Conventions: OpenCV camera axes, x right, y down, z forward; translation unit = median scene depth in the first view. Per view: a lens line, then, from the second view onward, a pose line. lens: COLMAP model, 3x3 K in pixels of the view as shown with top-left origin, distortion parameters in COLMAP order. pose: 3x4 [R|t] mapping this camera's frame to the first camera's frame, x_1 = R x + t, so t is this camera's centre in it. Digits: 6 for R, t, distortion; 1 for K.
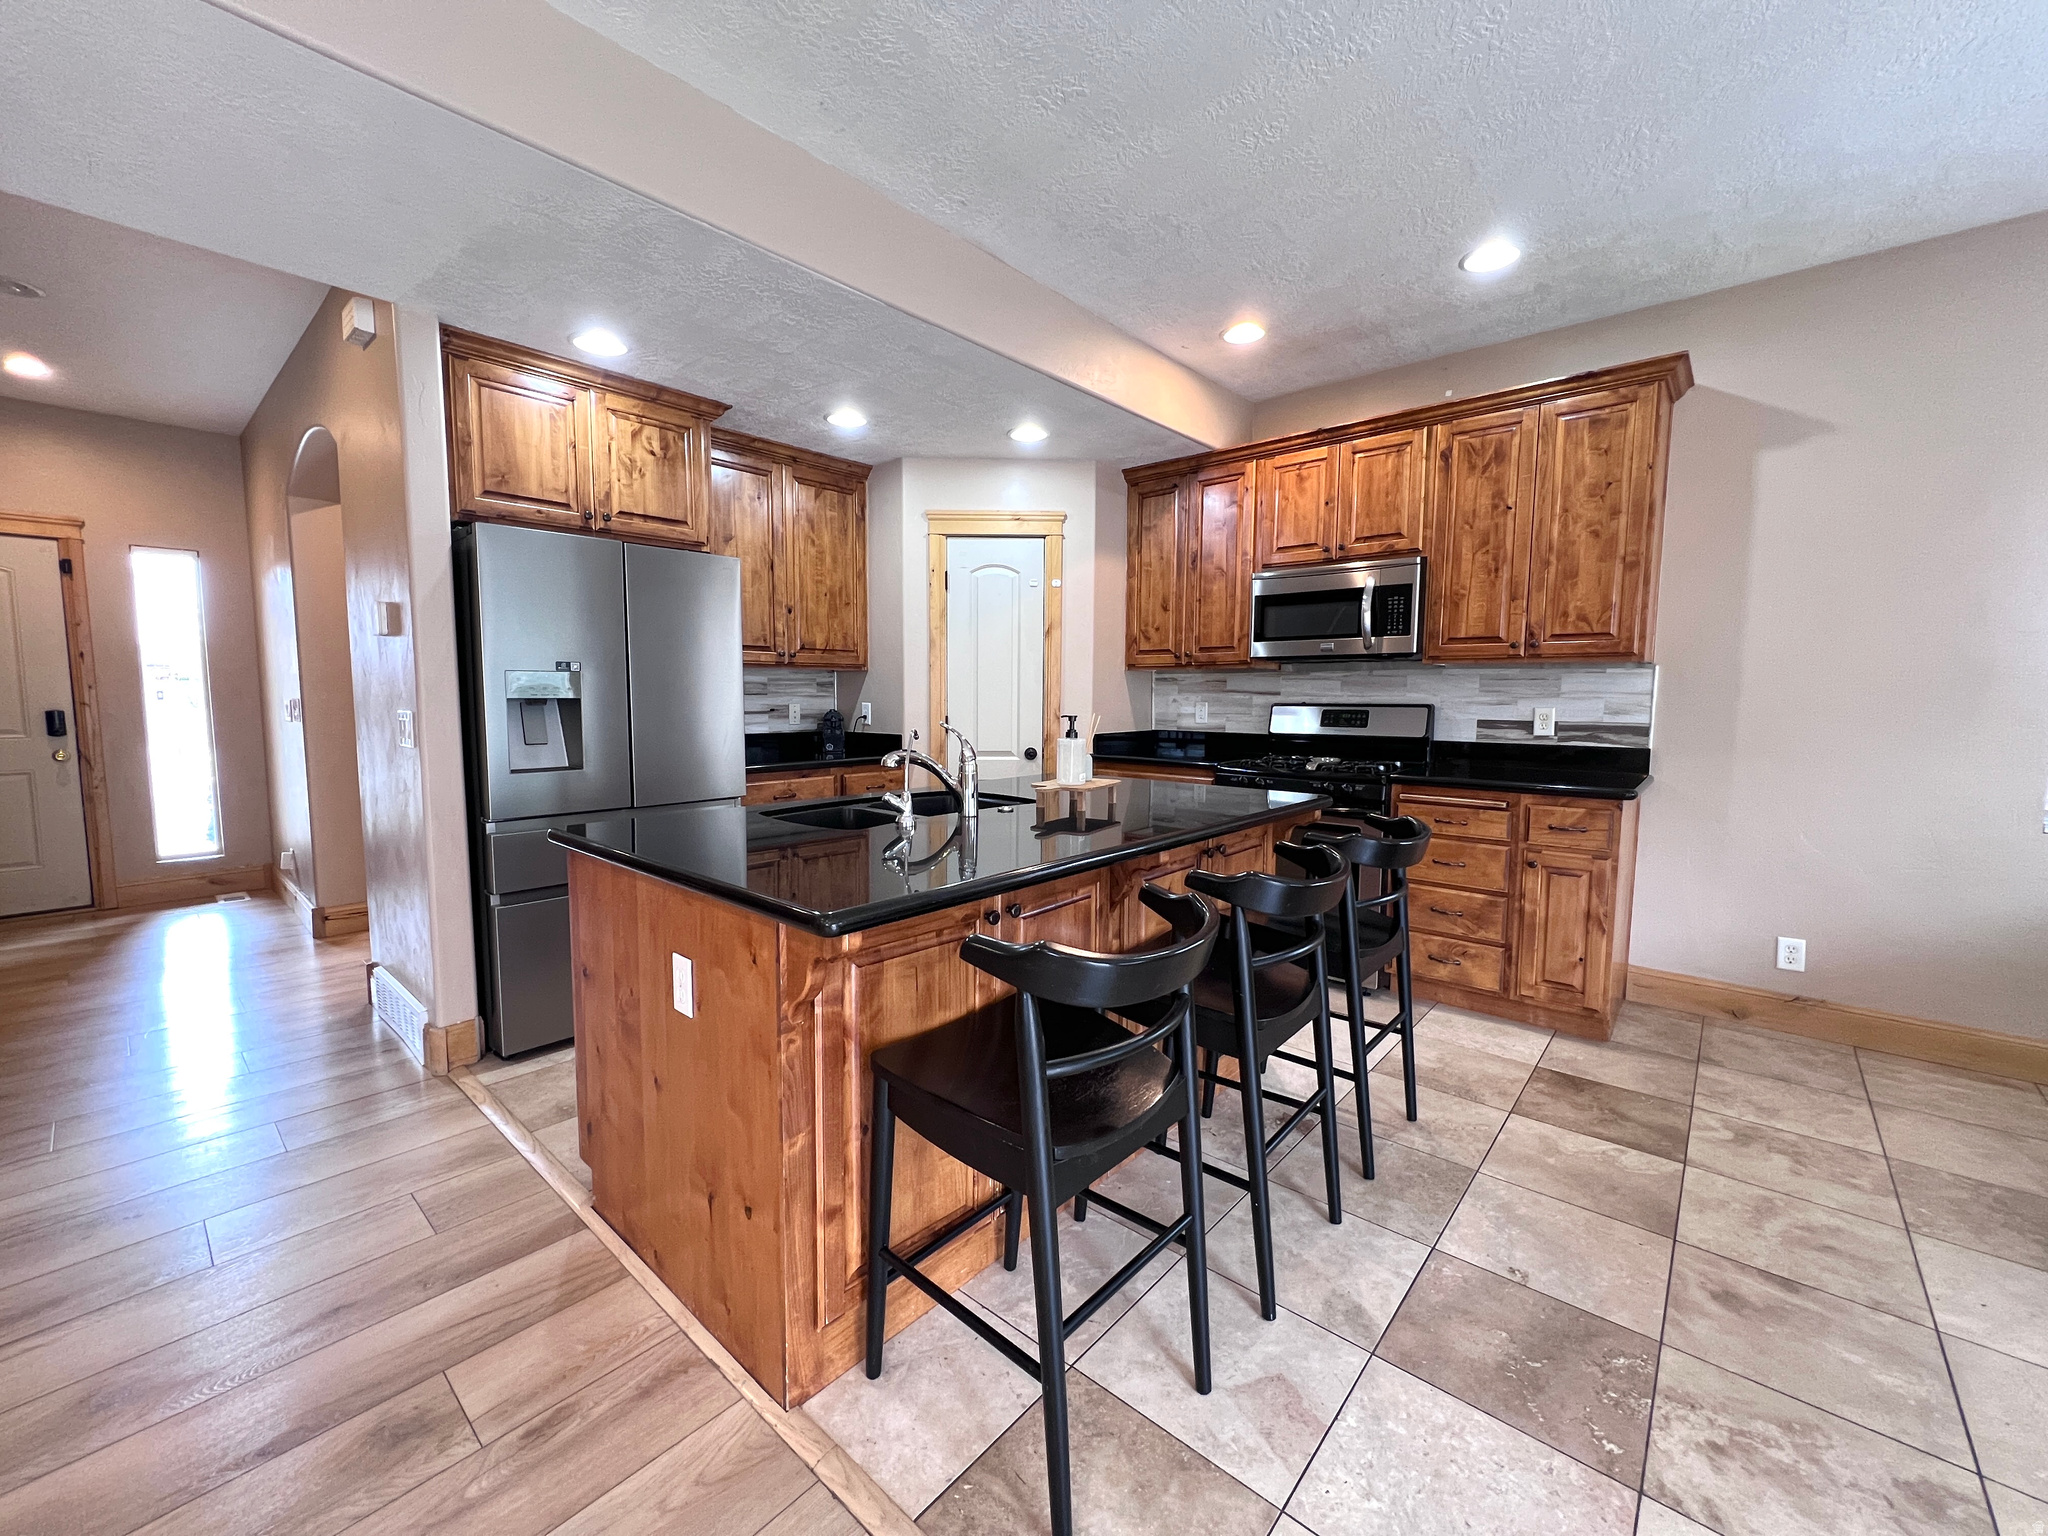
lens RADIAL K [[821.3, 0, 1013.6], [0, 821.3, 763.8], [0, 0, 1]] dist [-0.000656, 0.000457]
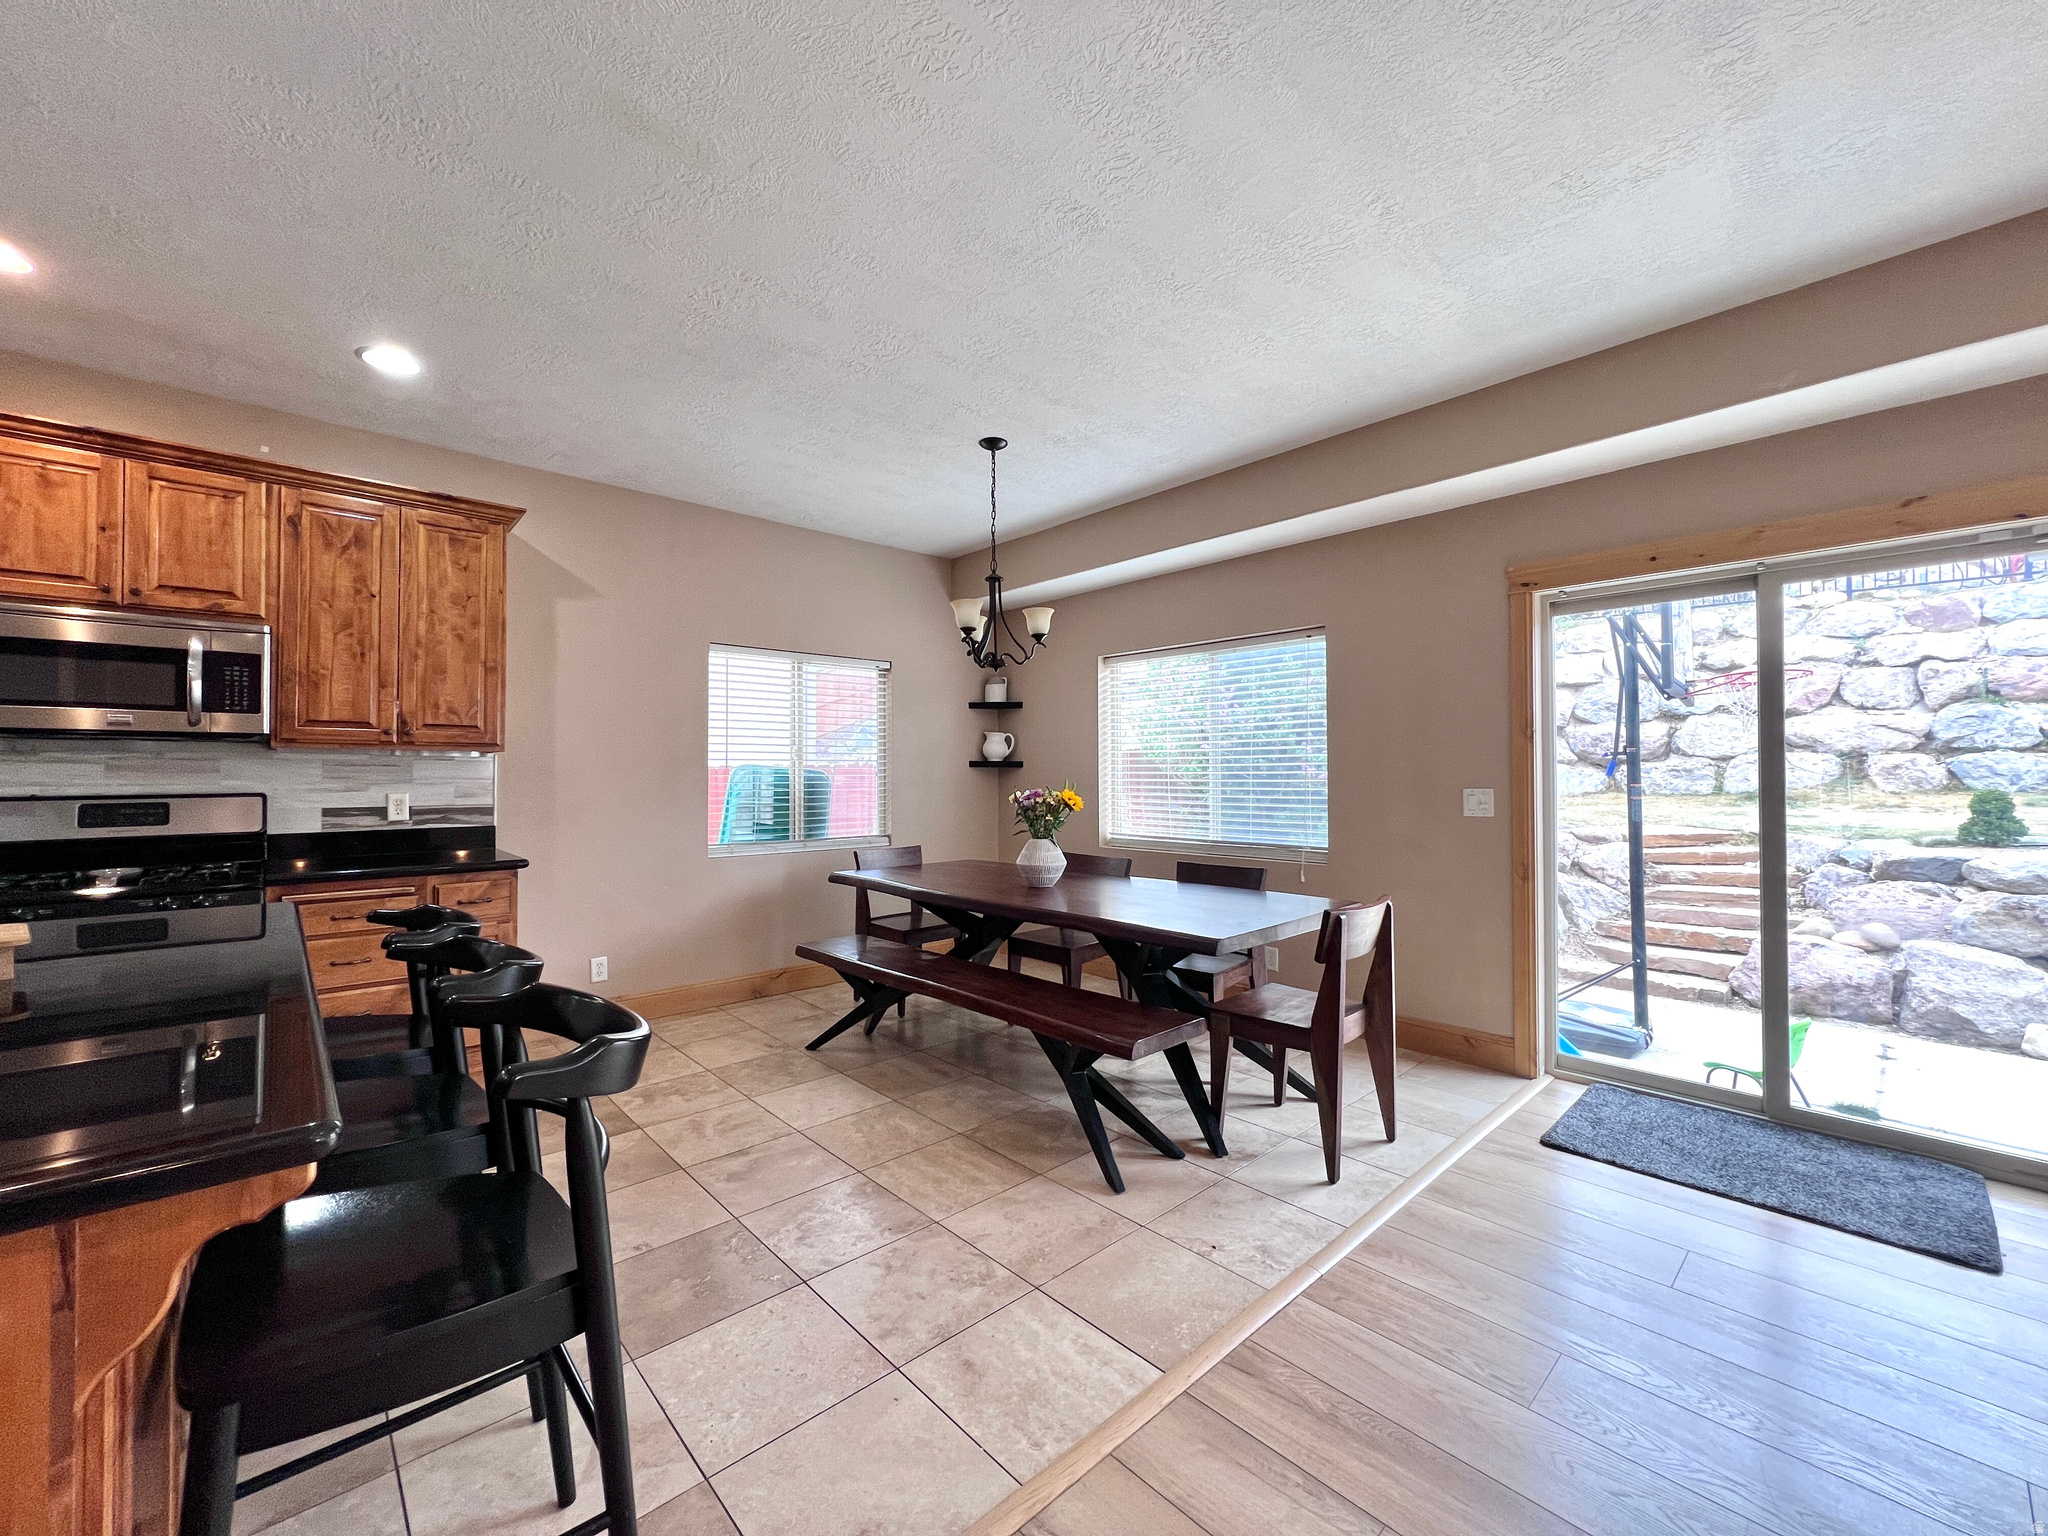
lens RADIAL K [[821.3, 0, 1013.6], [0, 821.3, 763.8], [0, 0, 1]] dist [-0.000656, 0.000457]
pose [[0.108093, 0.011391, 0.994076, -0.313848], [0.091789, 0.995549, -0.021388, -0.013564], [-0.989894, 0.093557, 0.106566, 0.138507]]
